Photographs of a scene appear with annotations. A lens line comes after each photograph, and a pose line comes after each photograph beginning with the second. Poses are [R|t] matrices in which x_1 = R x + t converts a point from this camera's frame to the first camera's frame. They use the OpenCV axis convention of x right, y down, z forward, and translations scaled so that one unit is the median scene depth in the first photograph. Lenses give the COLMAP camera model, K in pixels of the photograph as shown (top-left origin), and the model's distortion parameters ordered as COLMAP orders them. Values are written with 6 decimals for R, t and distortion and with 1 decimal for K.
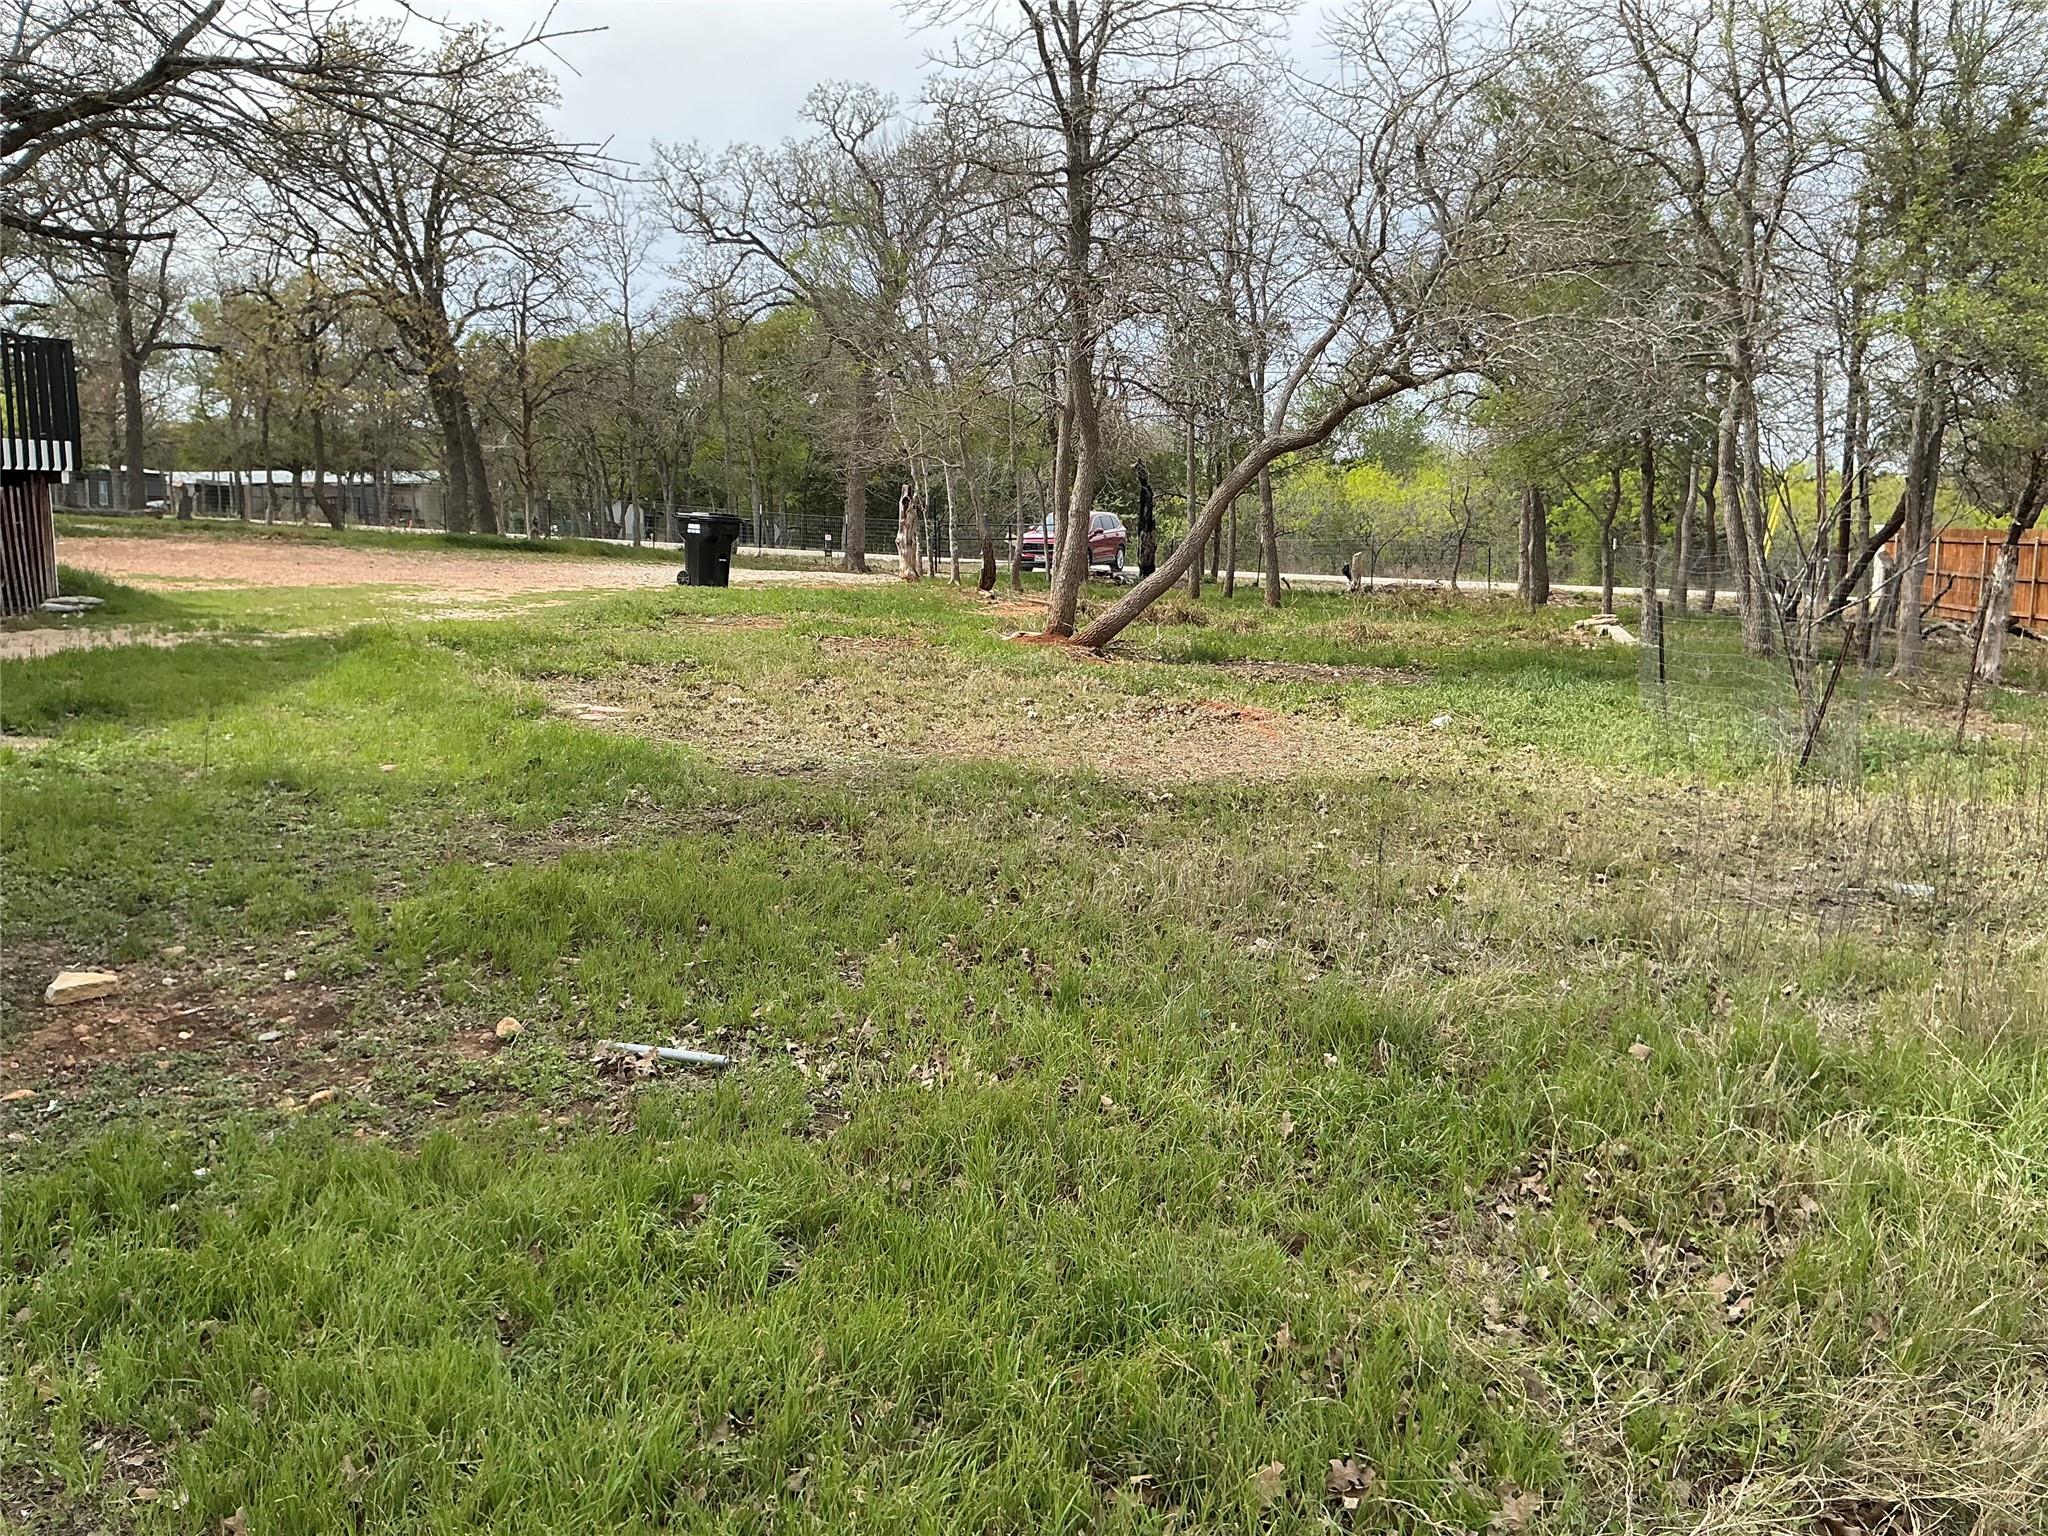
lens RADIAL K [[1734.2, 0, 1024.0], [0, 1734.2, 768.0], [0, 0, 1]] dist [0.145907, -0.283316]
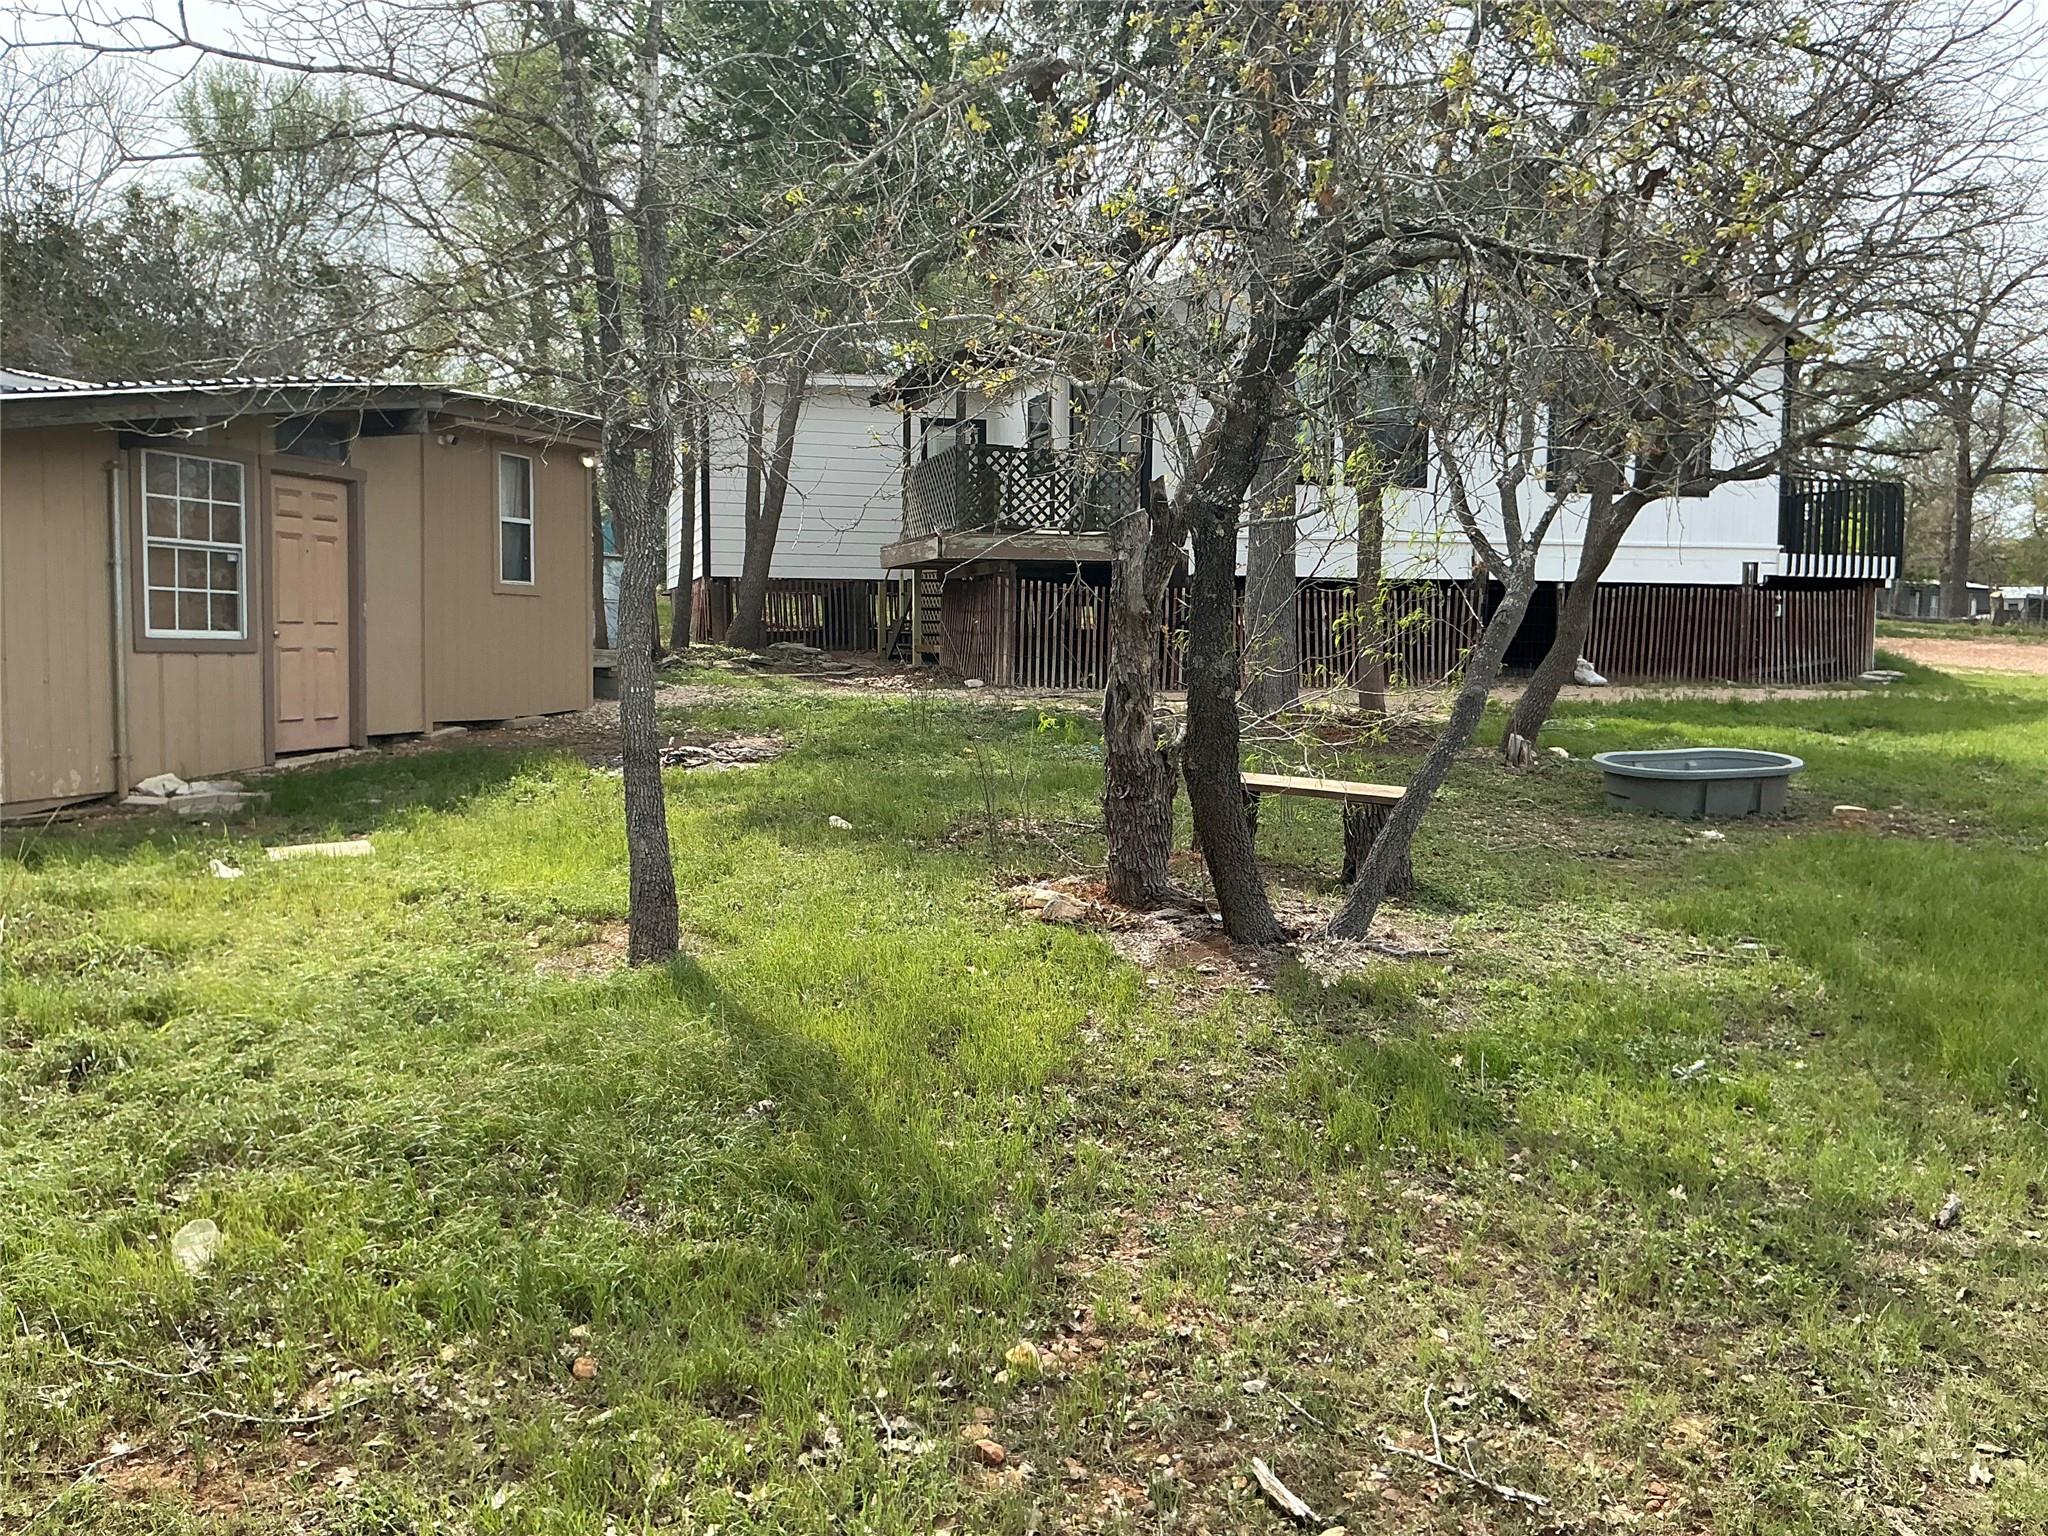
lens RADIAL K [[1734.2, 0, 1024.0], [0, 1734.2, 768.0], [0, 0, 1]] dist [0.145907, -0.283316]
pose [[0.580320, 0.072068, -0.811193, 0.151324], [-0.124739, 0.992189, -0.001089, 0.049985], [0.804779, 0.101820, 0.584777, -0.260656]]
